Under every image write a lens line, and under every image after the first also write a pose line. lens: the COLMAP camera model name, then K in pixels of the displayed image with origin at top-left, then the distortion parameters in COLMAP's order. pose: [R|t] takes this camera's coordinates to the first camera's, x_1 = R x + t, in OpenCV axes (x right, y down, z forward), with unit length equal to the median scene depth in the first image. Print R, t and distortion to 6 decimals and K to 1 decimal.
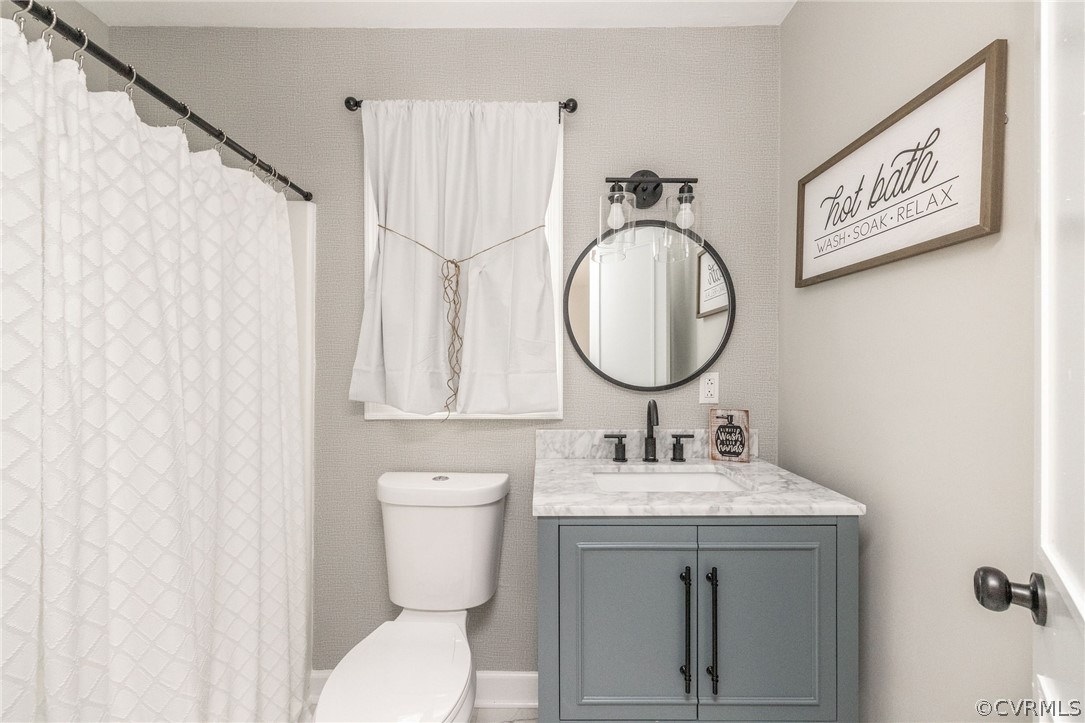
lens RADIAL K [[459.8, 0, 532.9], [0, 459.8, 359.6], [0, 0, 1]] dist [-0.002469, -0.000469]
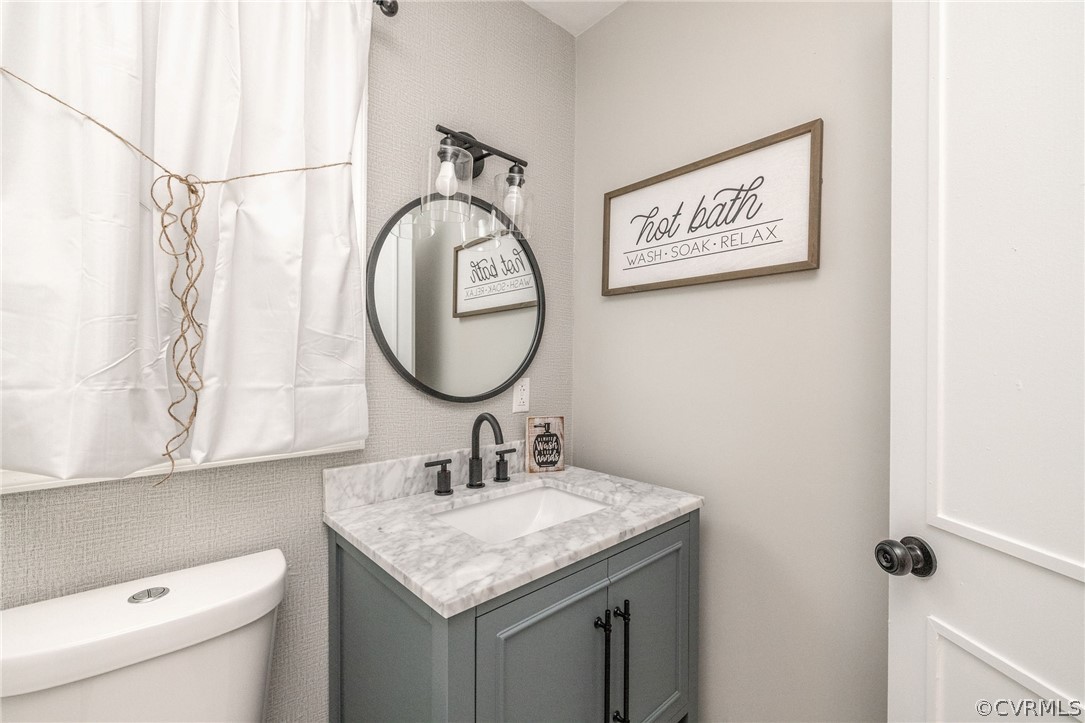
lens RADIAL K [[459.8, 0, 540.8], [0, 459.8, 364.9], [0, 0, 1]] dist [-0.002469, -0.000469]
pose [[0.726075, 0.000275, 0.687615, -0.257355], [-0.009358, 0.999911, 0.009481, -0.008942], [-0.687552, -0.013318, 0.726013, 0.356109]]
